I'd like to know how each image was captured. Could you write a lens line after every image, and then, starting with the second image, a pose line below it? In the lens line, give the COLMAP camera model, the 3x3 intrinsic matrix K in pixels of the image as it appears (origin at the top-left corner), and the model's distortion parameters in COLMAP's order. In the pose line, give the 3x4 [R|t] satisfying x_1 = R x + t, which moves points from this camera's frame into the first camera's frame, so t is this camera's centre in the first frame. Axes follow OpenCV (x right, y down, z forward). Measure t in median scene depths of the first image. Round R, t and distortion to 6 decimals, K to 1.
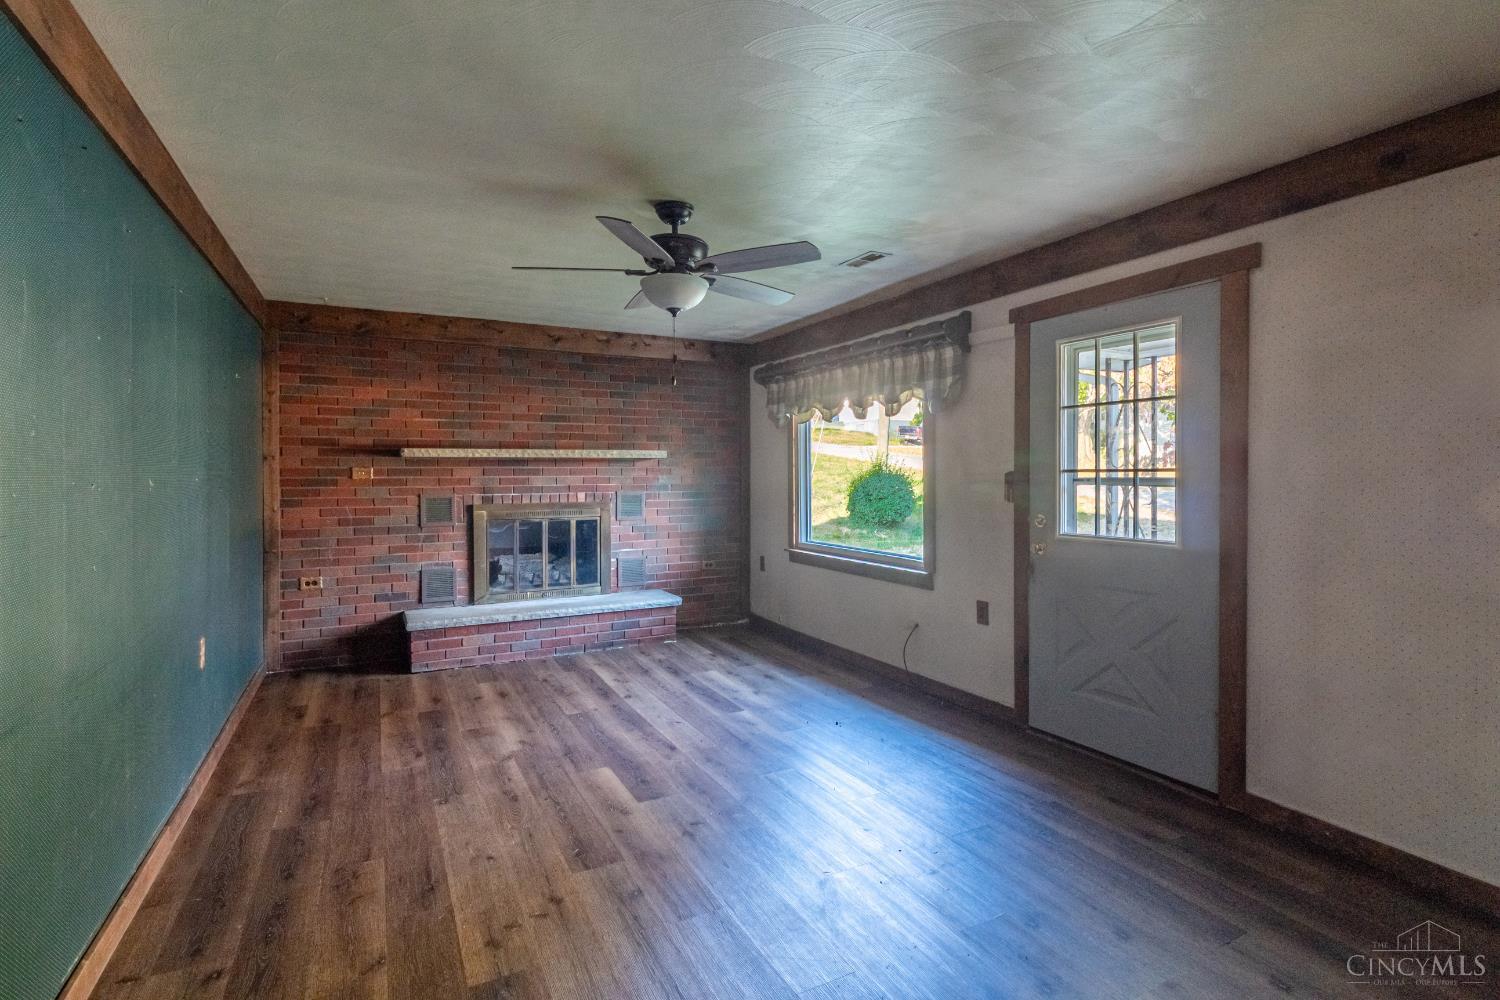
lens RADIAL K [[725.4, 0, 776.9], [0, 725.4, 478.4], [0, 0, 1]] dist [-0.000179, 0.000330]
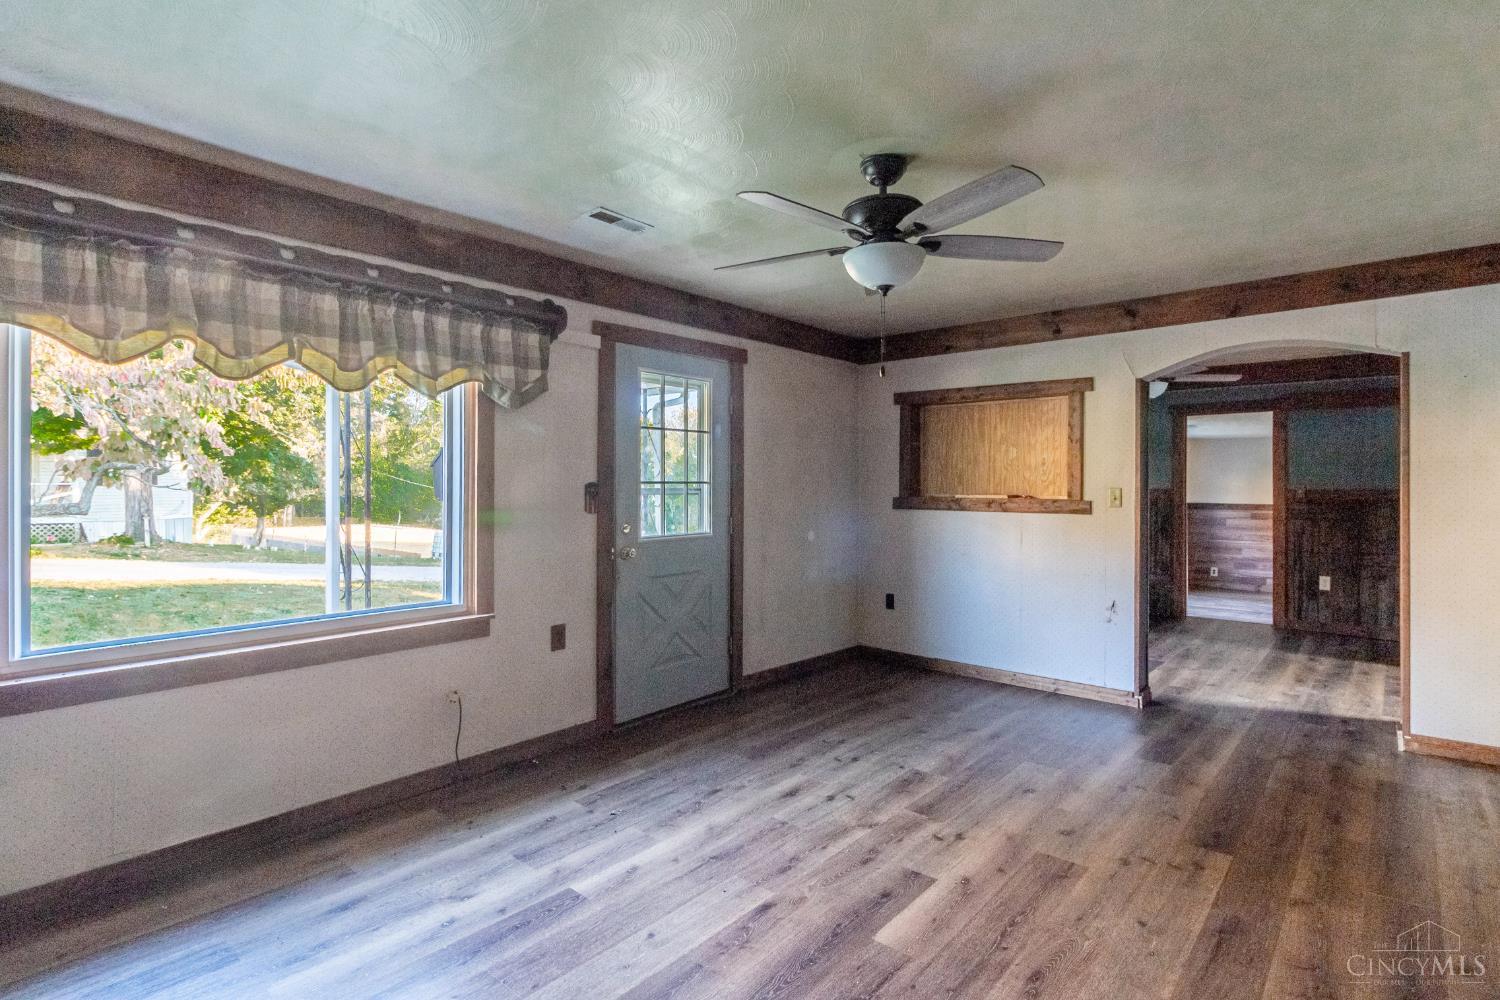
lens RADIAL K [[735.7, 0, 755.8], [0, 735.7, 478.5], [0, 0, 1]] dist [0.001681, 0.000687]
pose [[-0.337124, 0.008495, 0.941422, -0.578342], [0.003965, 0.999963, -0.007603, -0.005206], [-0.941452, 0.001170, -0.337145, 0.930818]]
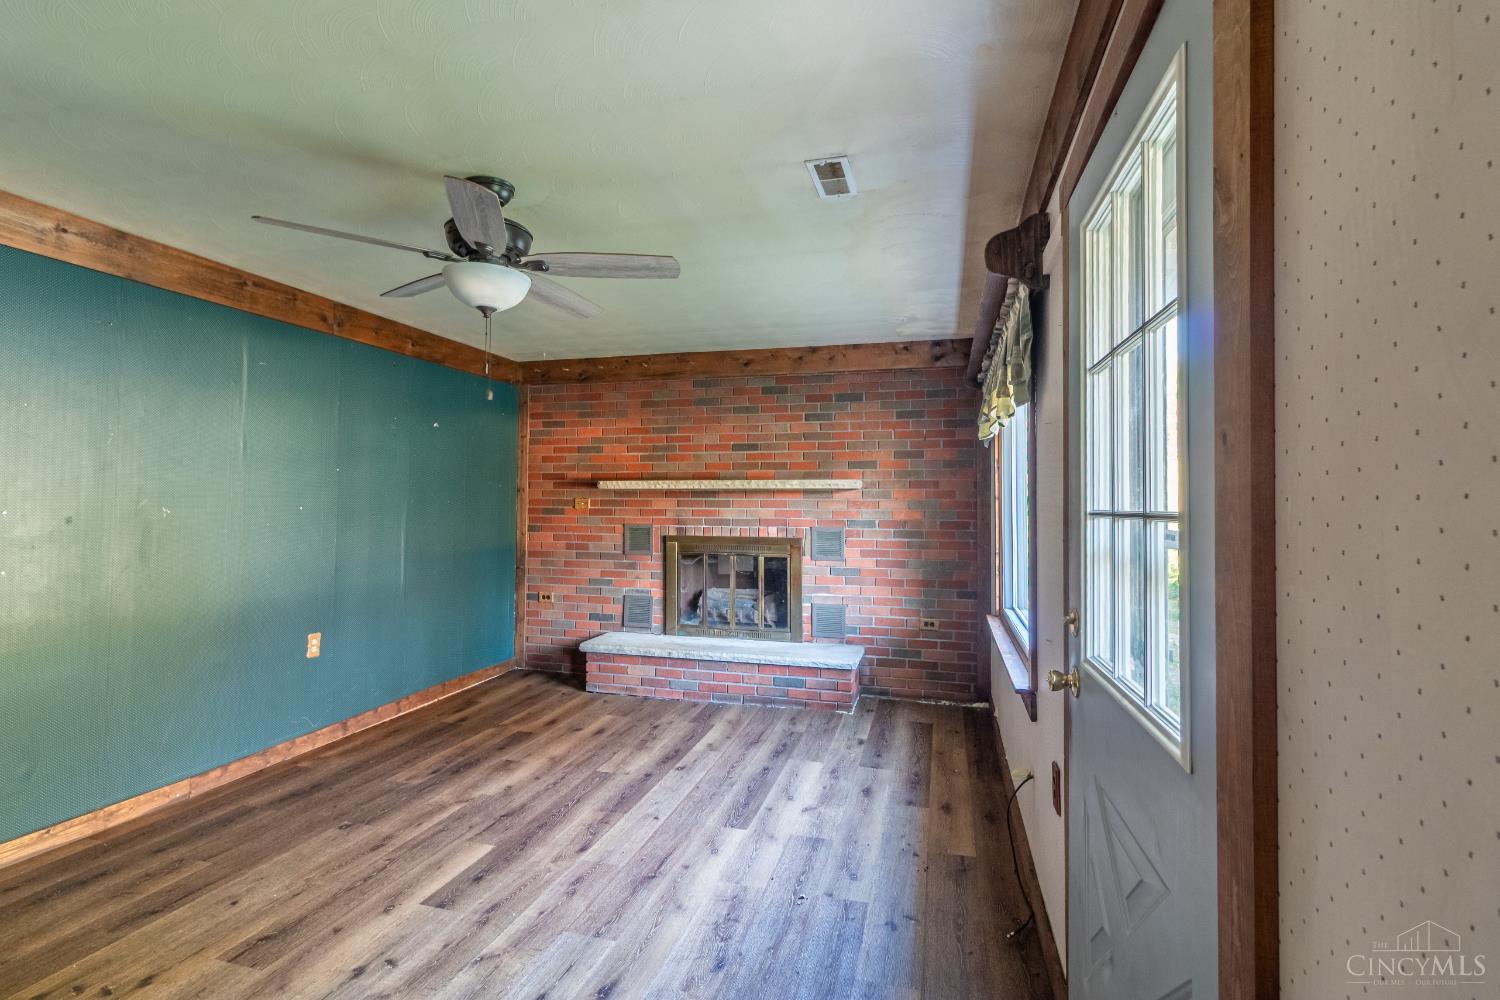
lens RADIAL K [[709.9, 0, 764.8], [0, 709.9, 480.9], [0, 0, 1]] dist [0.002269, 0.000285]
pose [[0.719632, -0.012642, -0.694240, 0.419321], [-0.014002, 0.999367, -0.032713, -0.010659], [0.694214, 0.033263, 0.718999, 0.422742]]
